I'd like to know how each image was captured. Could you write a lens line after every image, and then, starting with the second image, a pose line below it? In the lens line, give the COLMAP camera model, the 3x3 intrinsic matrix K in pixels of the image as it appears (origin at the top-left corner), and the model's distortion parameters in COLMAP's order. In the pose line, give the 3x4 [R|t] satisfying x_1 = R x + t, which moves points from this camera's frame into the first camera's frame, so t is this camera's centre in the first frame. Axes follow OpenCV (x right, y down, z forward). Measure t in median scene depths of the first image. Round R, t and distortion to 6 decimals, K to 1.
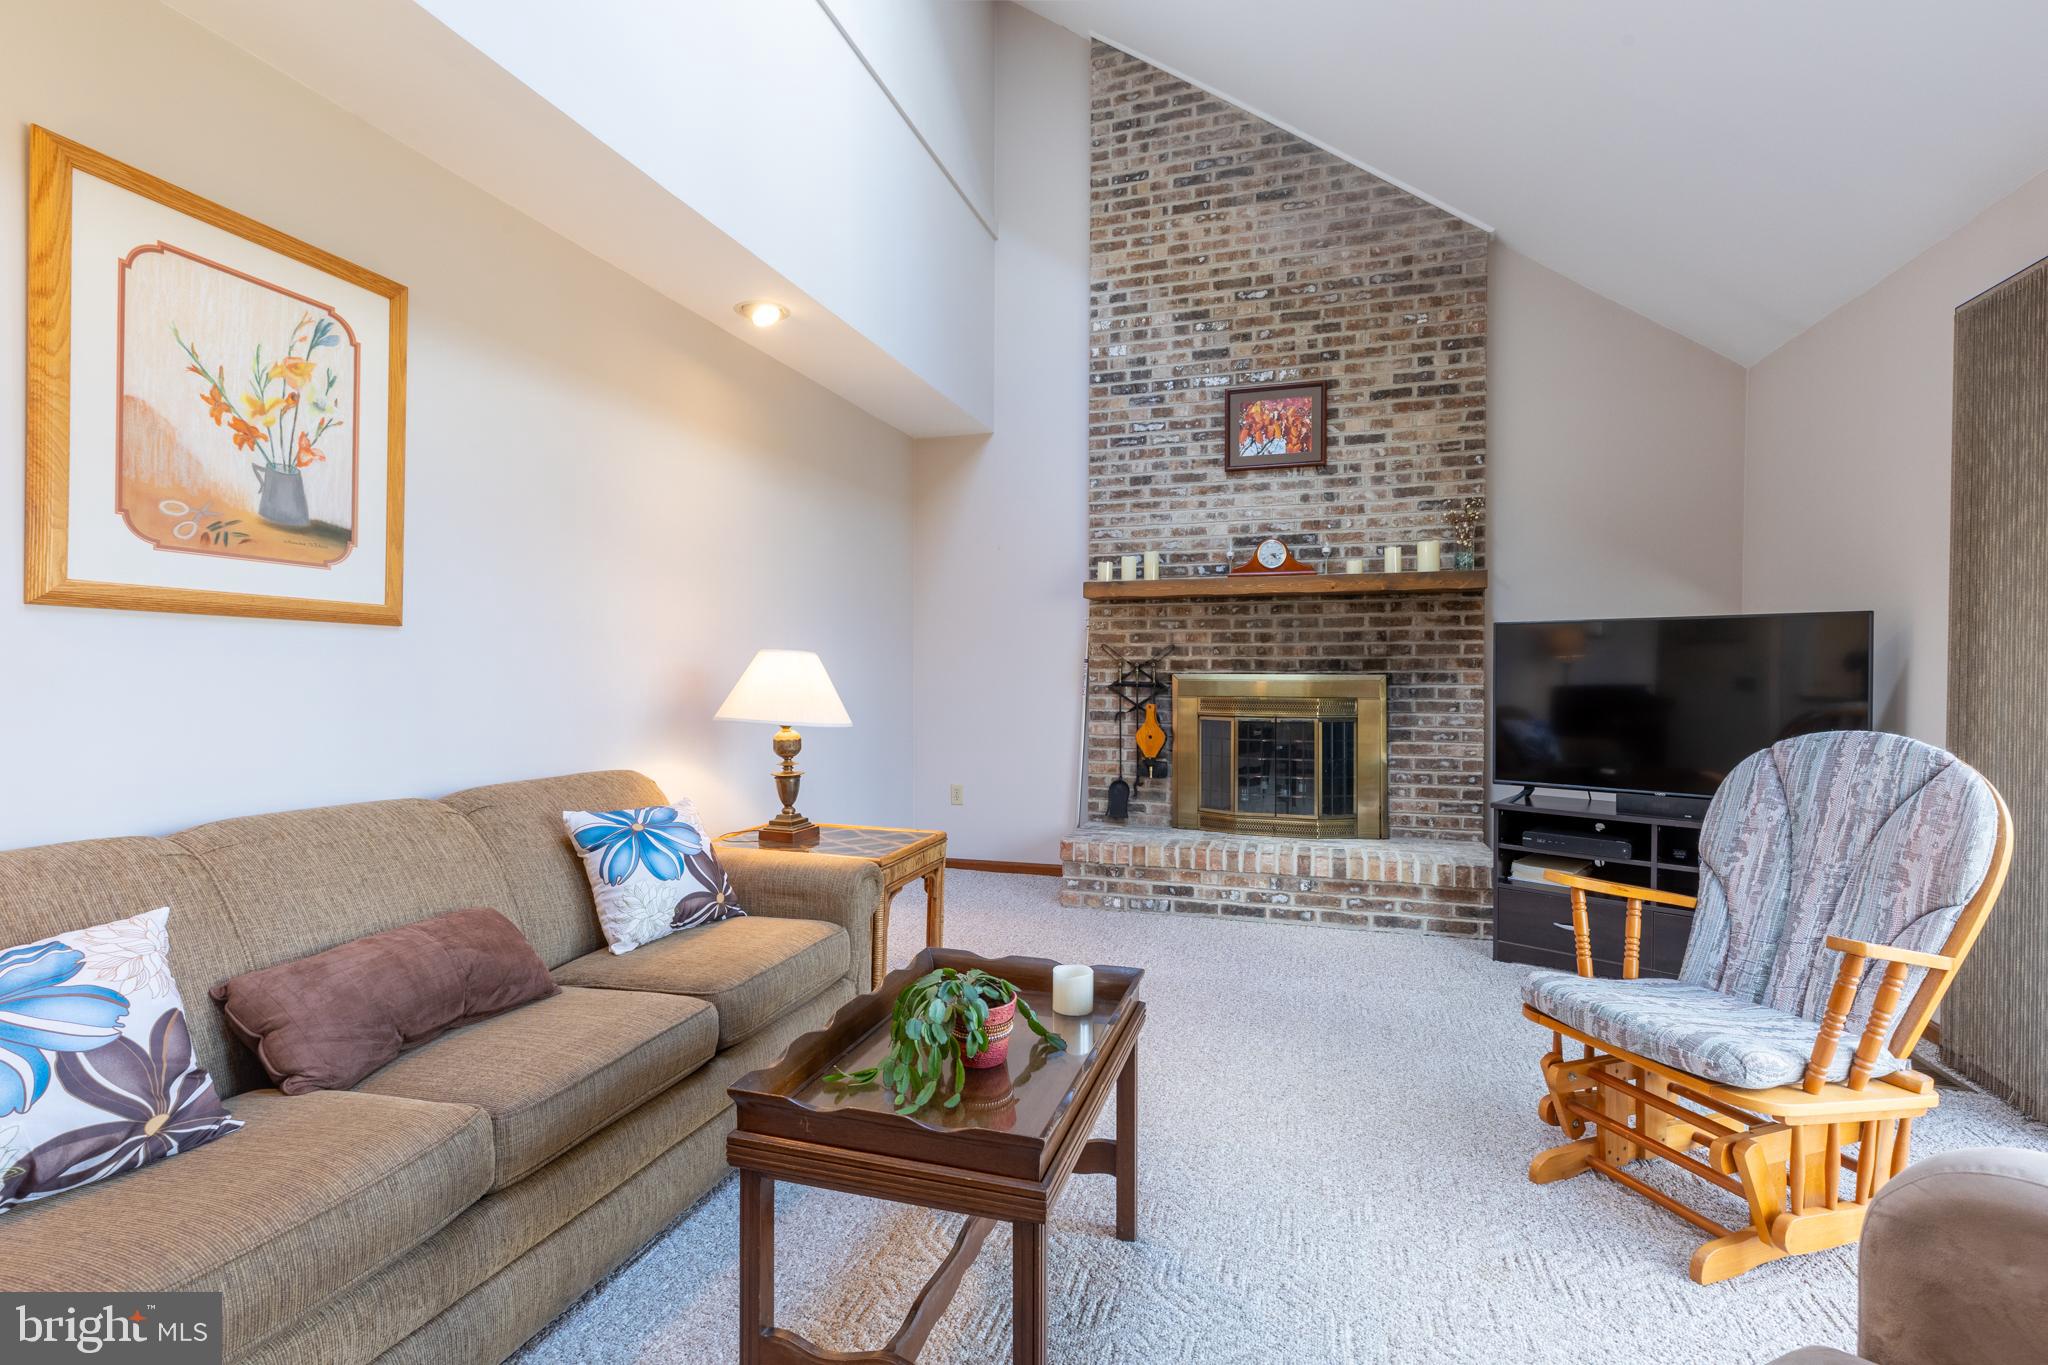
lens RADIAL K [[915.6, 0, 1027.6], [0, 915.6, 682.3], [0, 0, 1]] dist [0.003569, -0.000709]
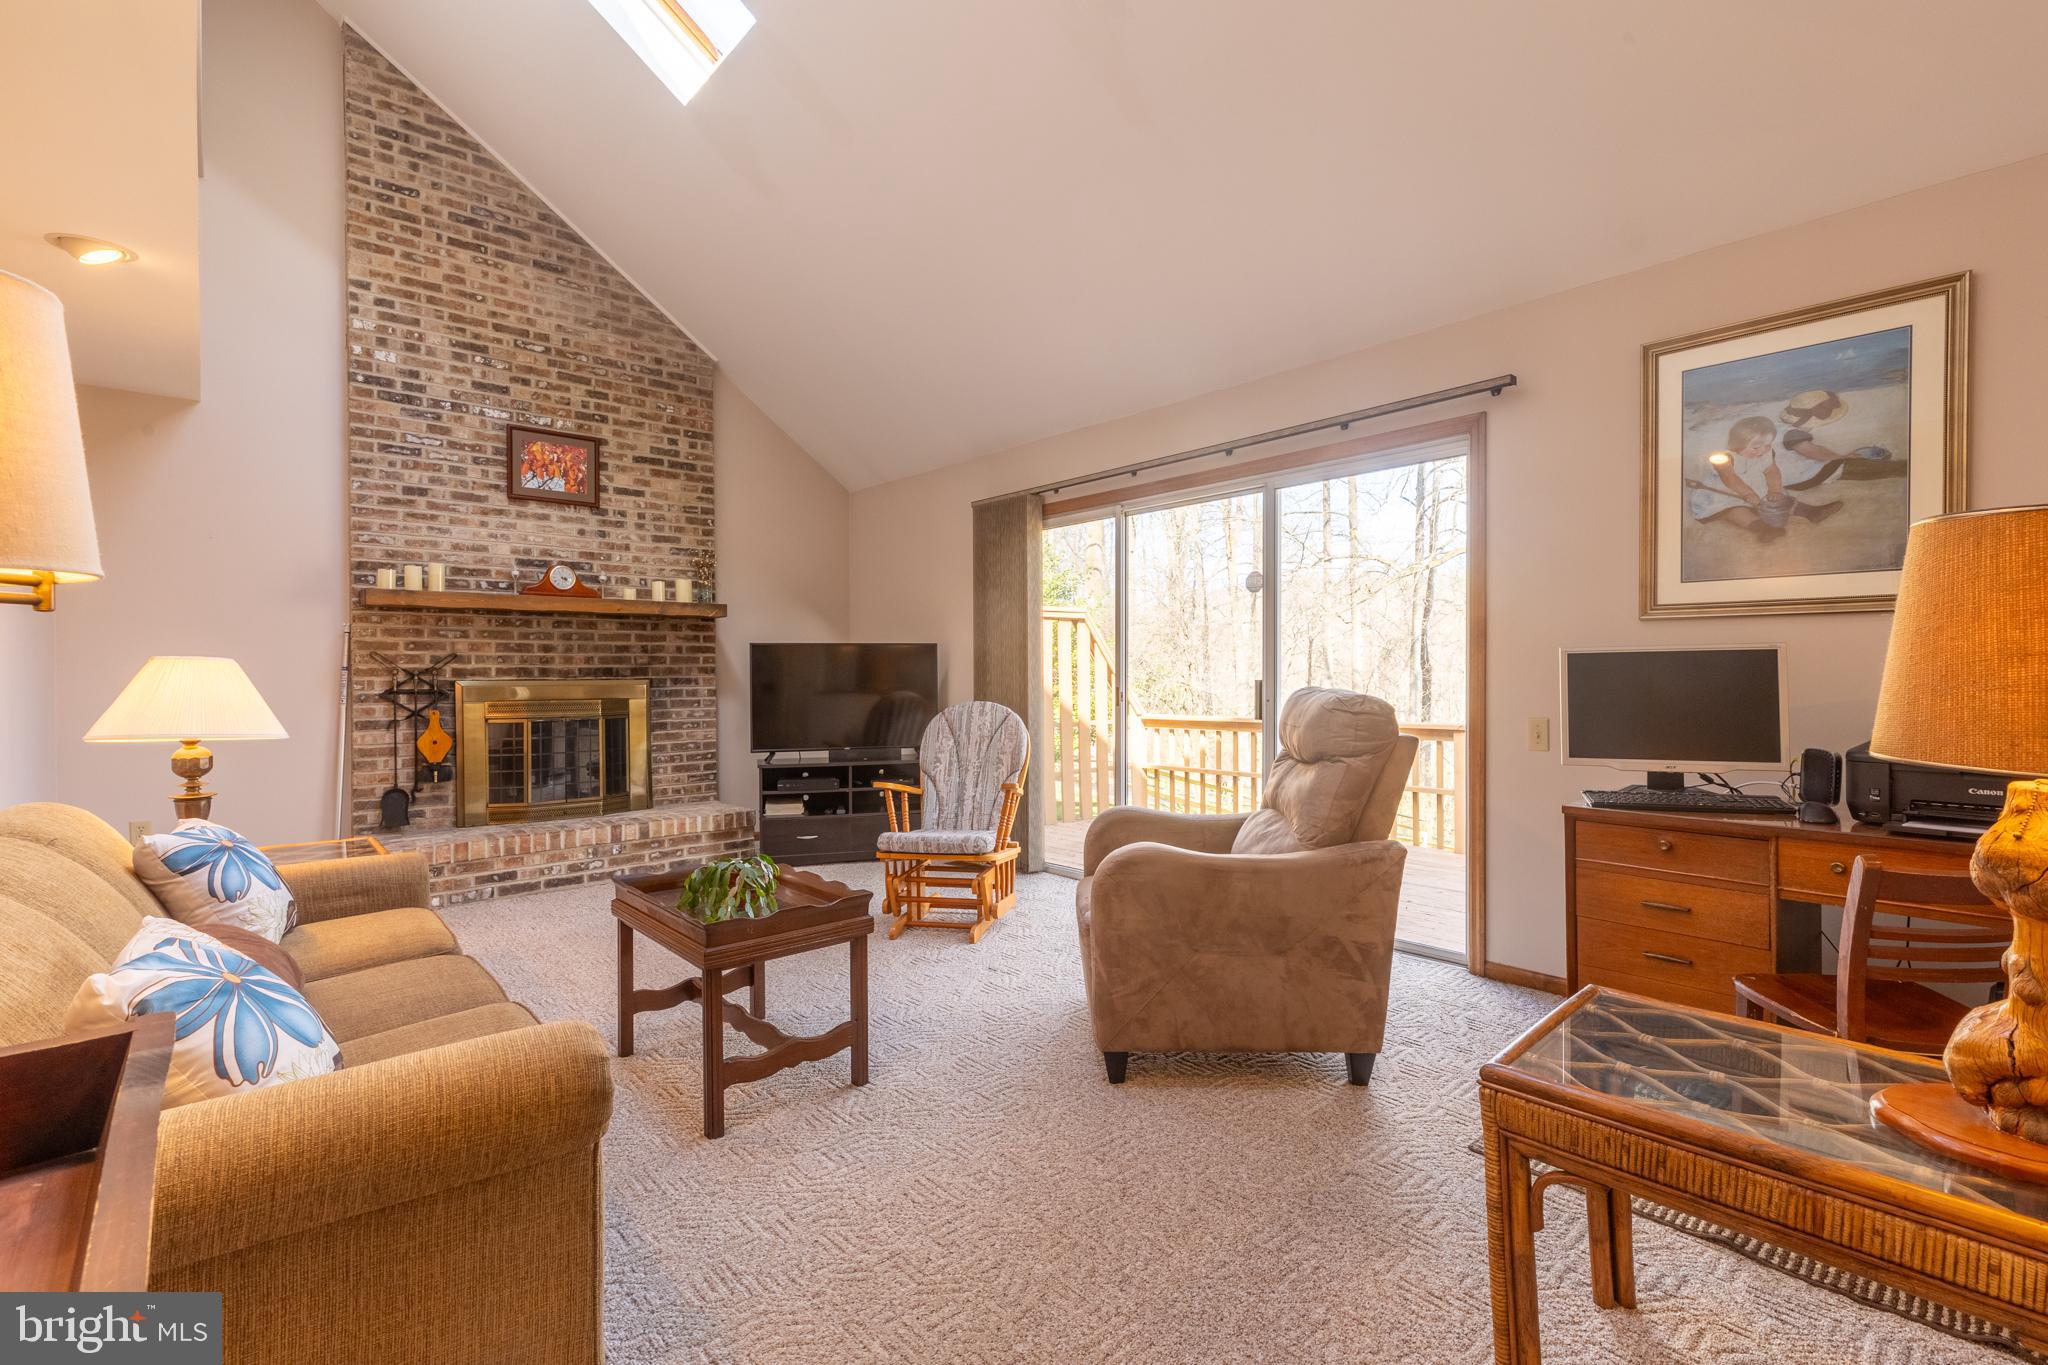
lens RADIAL K [[915.6, 0, 1028.6], [0, 915.6, 678.9], [0, 0, 1]] dist [0.003569, -0.000709]
pose [[0.515774, -0.009424, 0.856673, -0.430637], [0.018998, 0.999819, -0.000439, 0.001337], [-0.856514, 0.016502, 0.515860, -0.112781]]
